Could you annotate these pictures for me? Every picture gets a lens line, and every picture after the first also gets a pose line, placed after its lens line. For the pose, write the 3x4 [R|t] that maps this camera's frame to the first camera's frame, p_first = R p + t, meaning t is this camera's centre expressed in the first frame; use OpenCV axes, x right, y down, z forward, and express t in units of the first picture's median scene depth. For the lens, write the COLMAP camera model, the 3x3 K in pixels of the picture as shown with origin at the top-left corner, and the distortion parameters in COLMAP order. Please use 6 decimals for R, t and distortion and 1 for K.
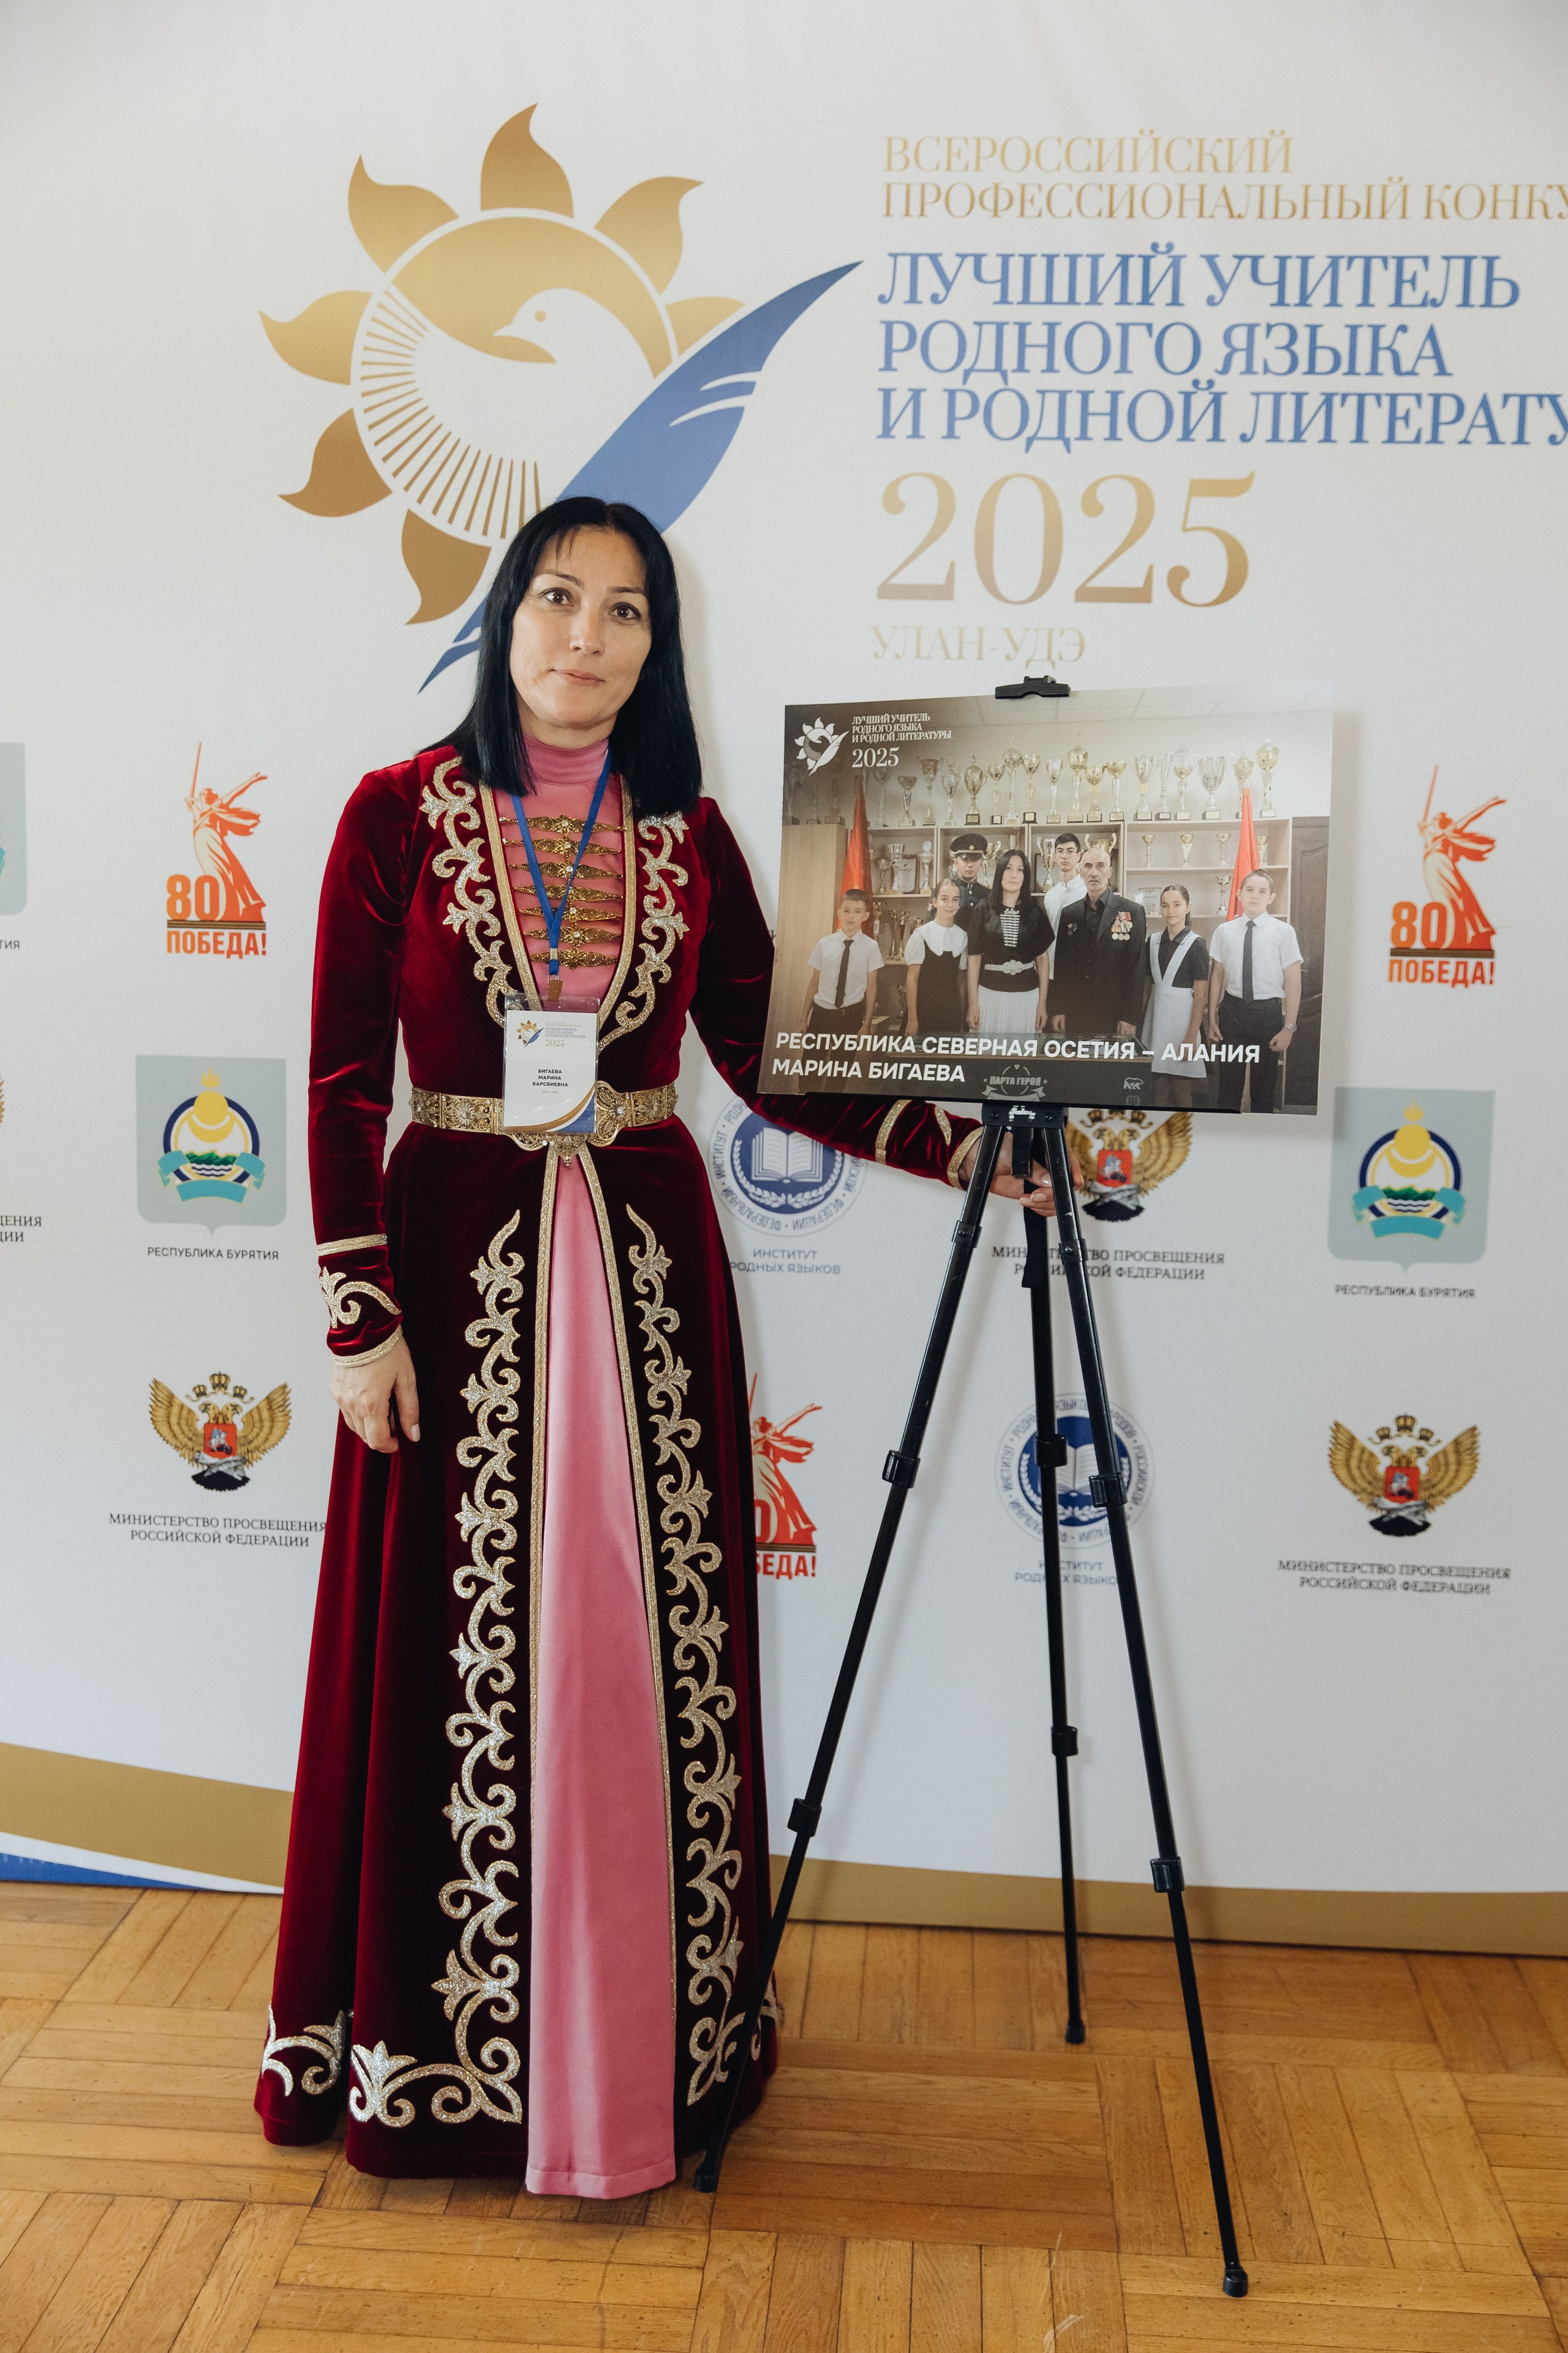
lens RADIAL K [[2455.0, 0, 791.3], [0, 2455.0, 1208.2], [0, 0, 1]] dist [-0.016080, 0.044882]
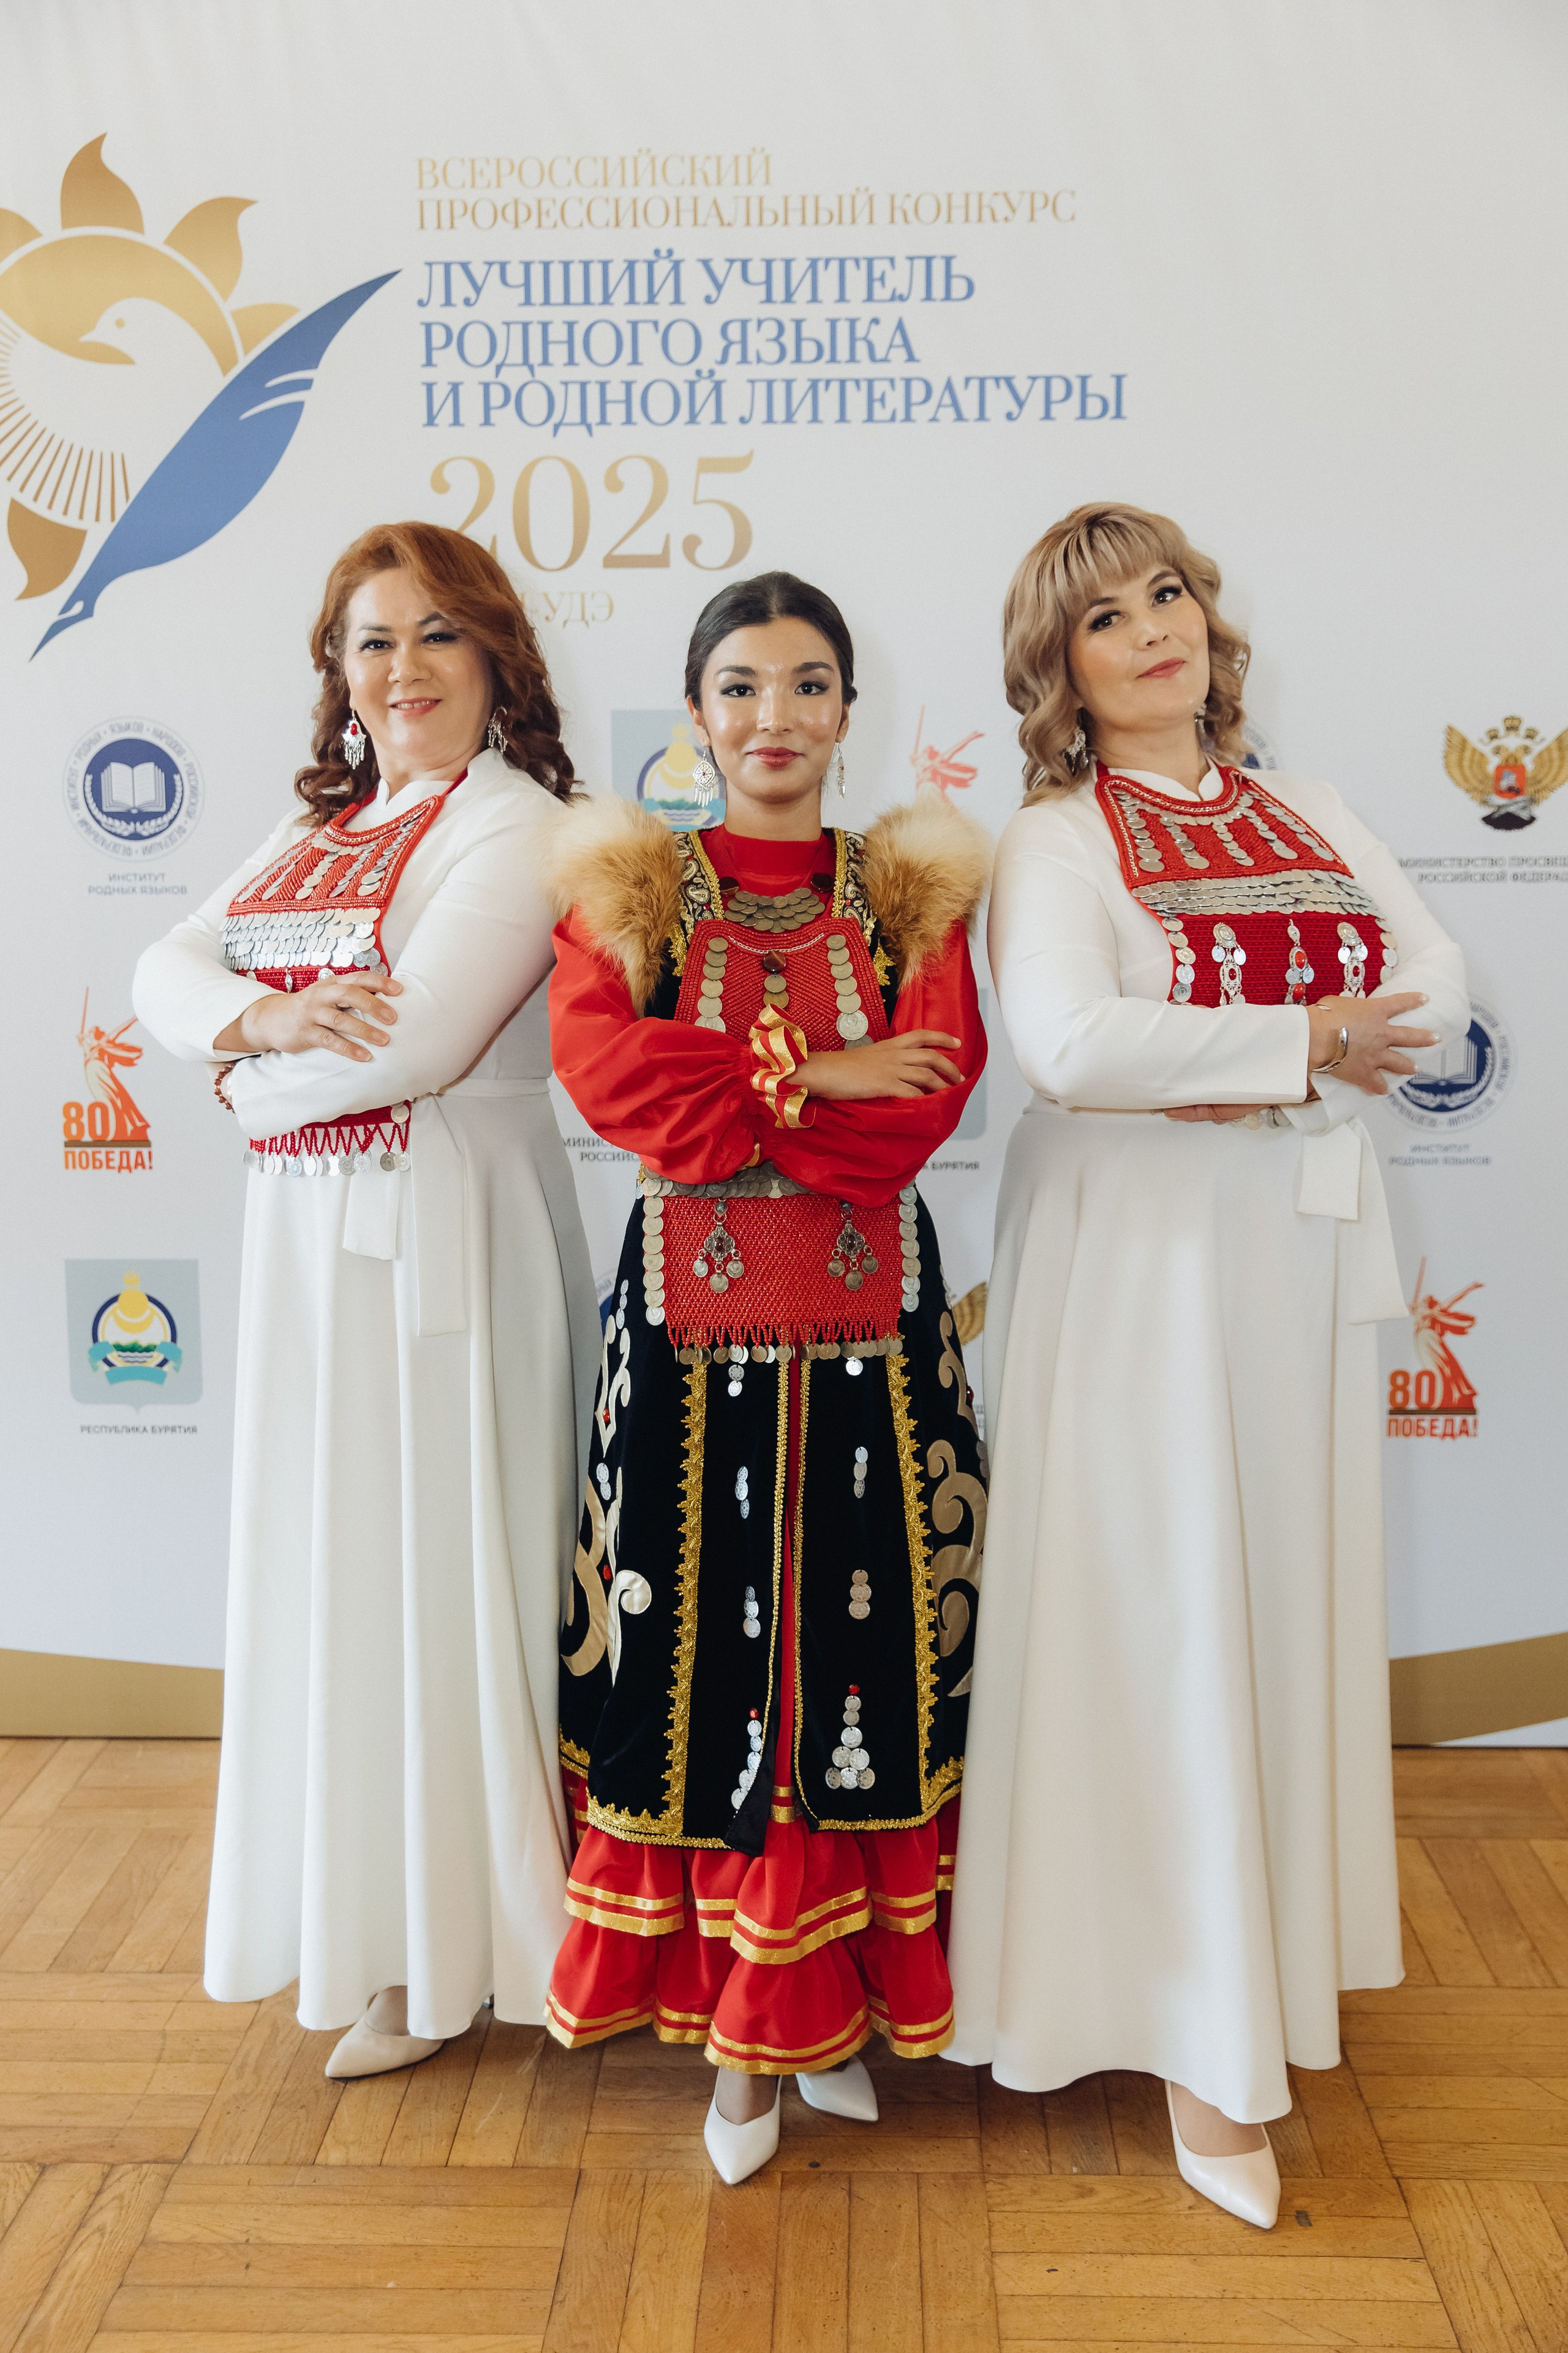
lens RADIAL K [[2459.7, 0, 786.2], [0, 2459.7, 1198.8], [0, 0, 1]] dist [0.026696, -0.024748]
pose [[0.999106, -0.030451, 0.029316, 0.160738], [0.029961, 0.999406, 0.017028, 0.029008], [-0.029817, -0.016134, 0.999425, -0.153551]]
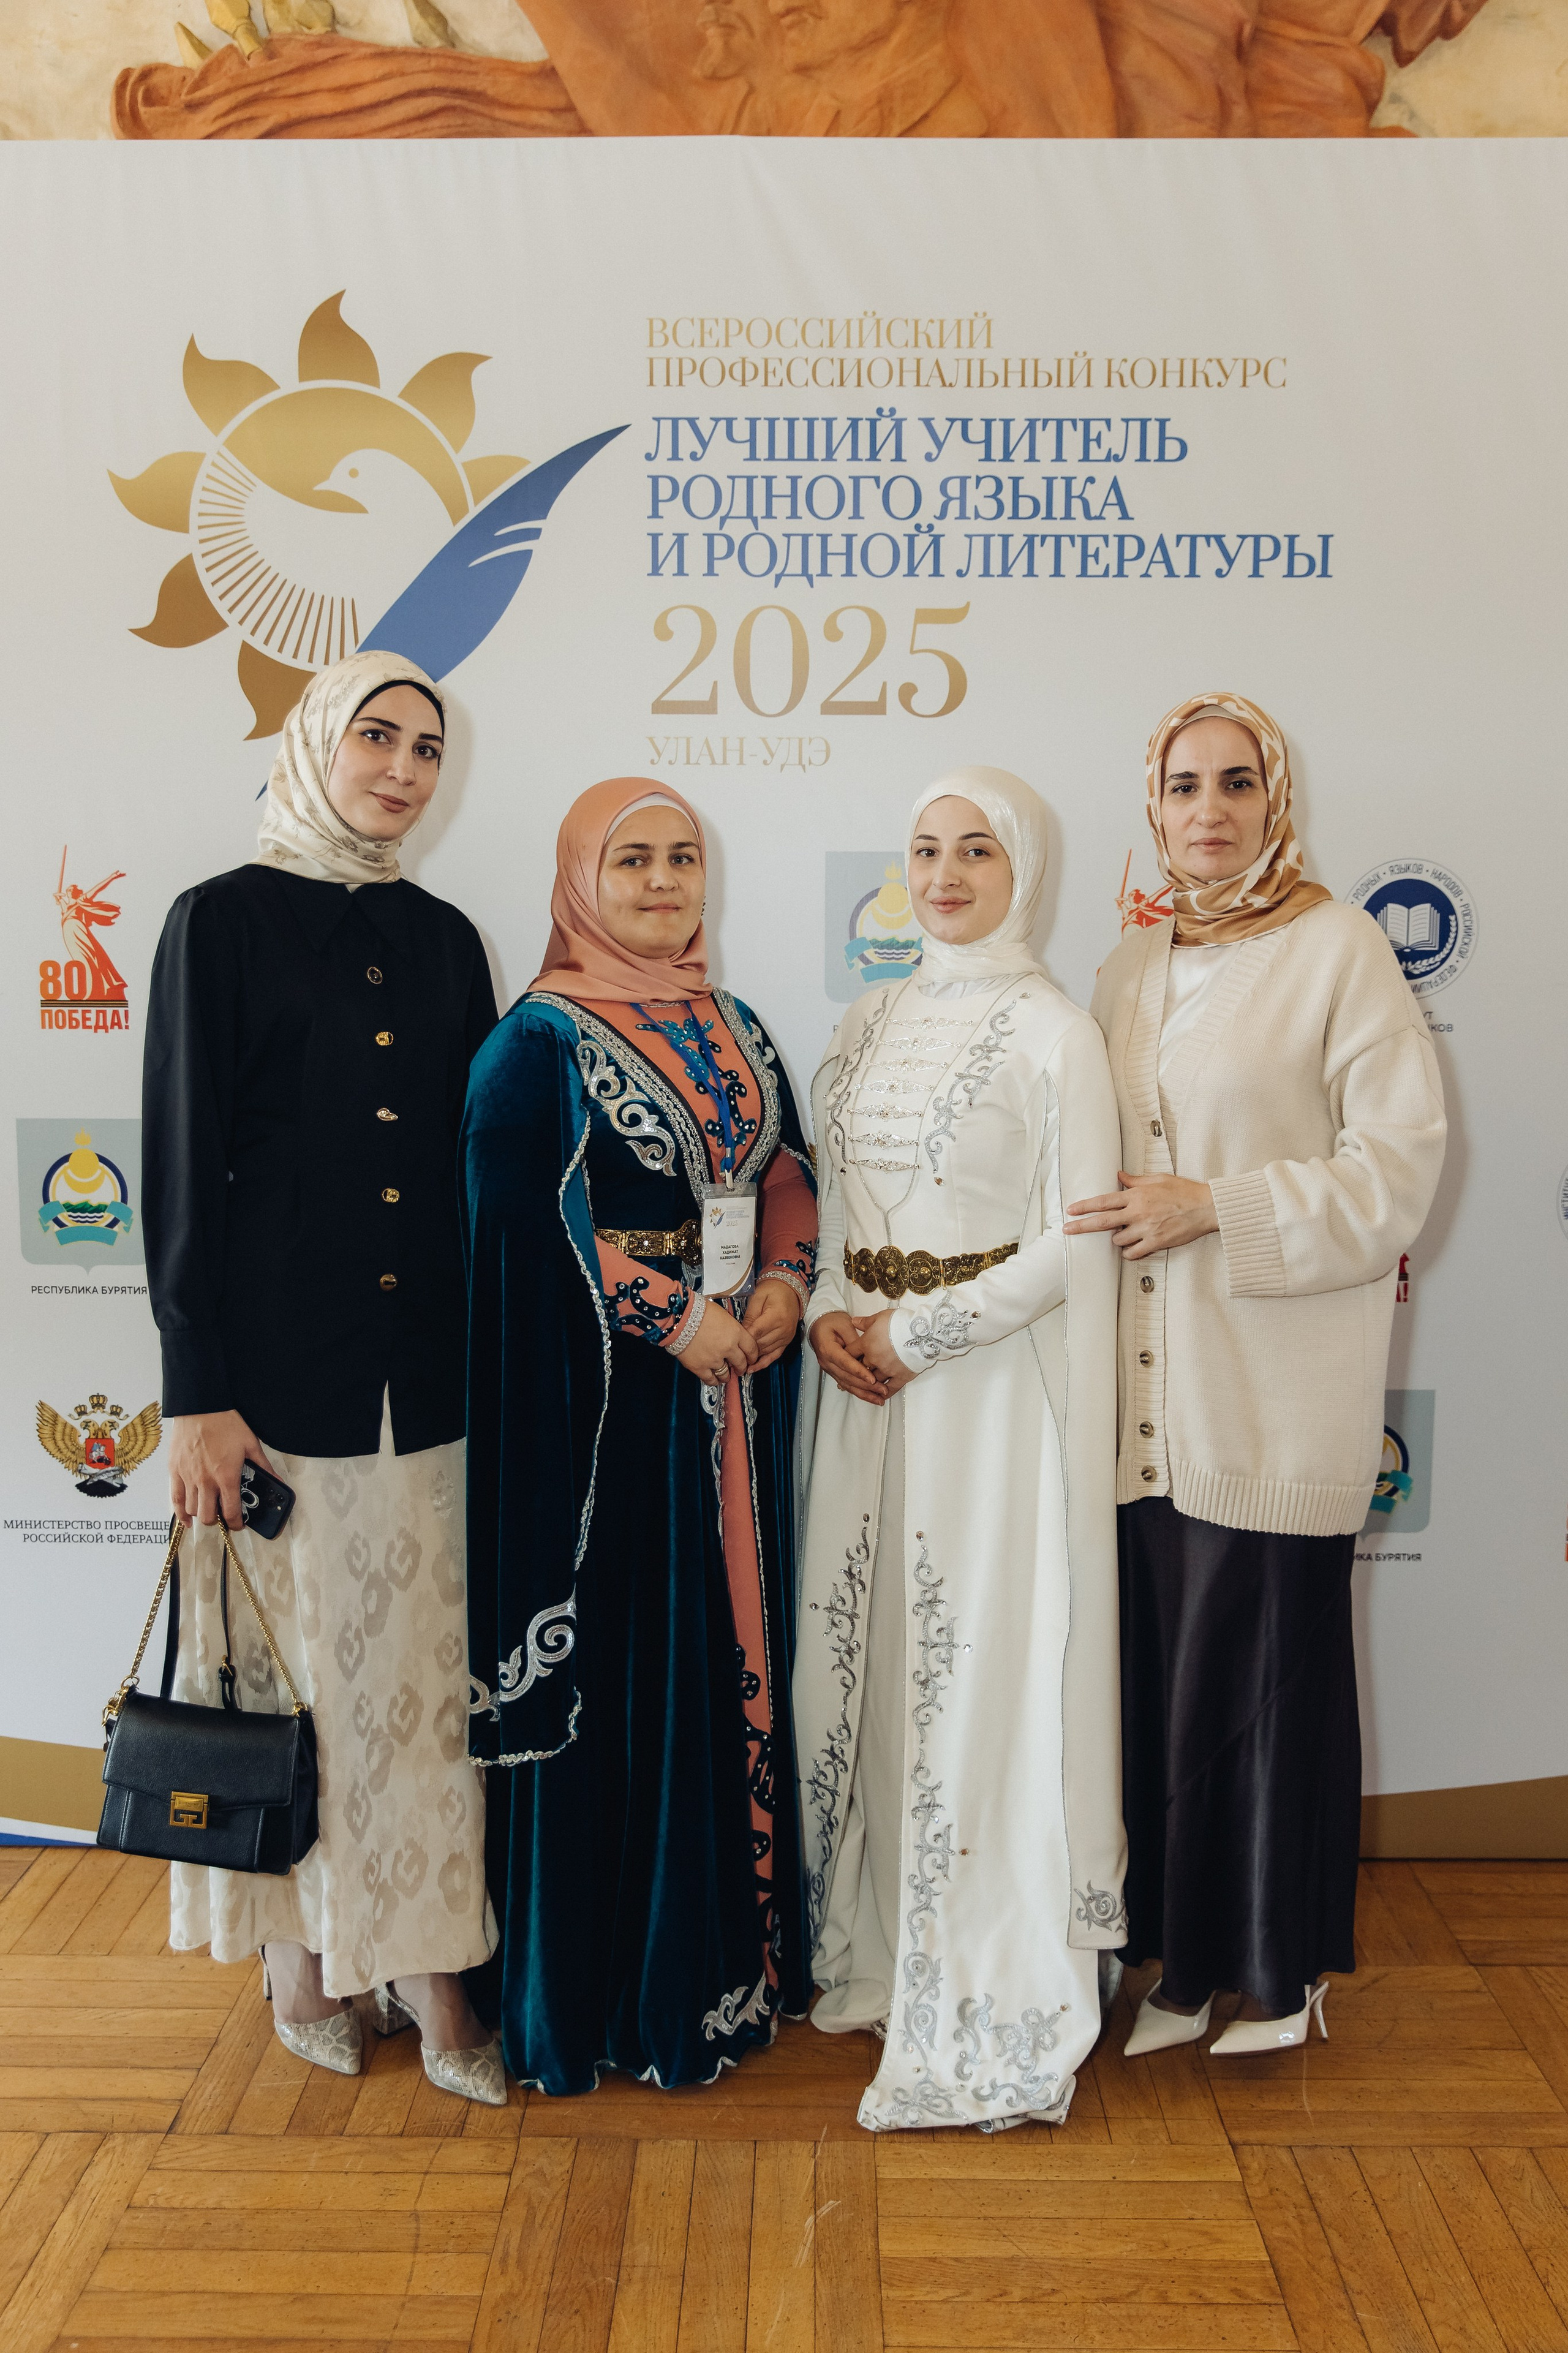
lens RADIAL K [[2028.1, 0, 794.7], [0, 2028.1, 1202.7], [0, 0, 1]] dist [-0.007834, 0.013693]
pose [[0.998273, -0.023390, 0.053882, 0.046489], [0.023986, 0.999658, -0.010443, -0.004914], [-0.053619, 0.011717, 0.998493, 0.039387]]
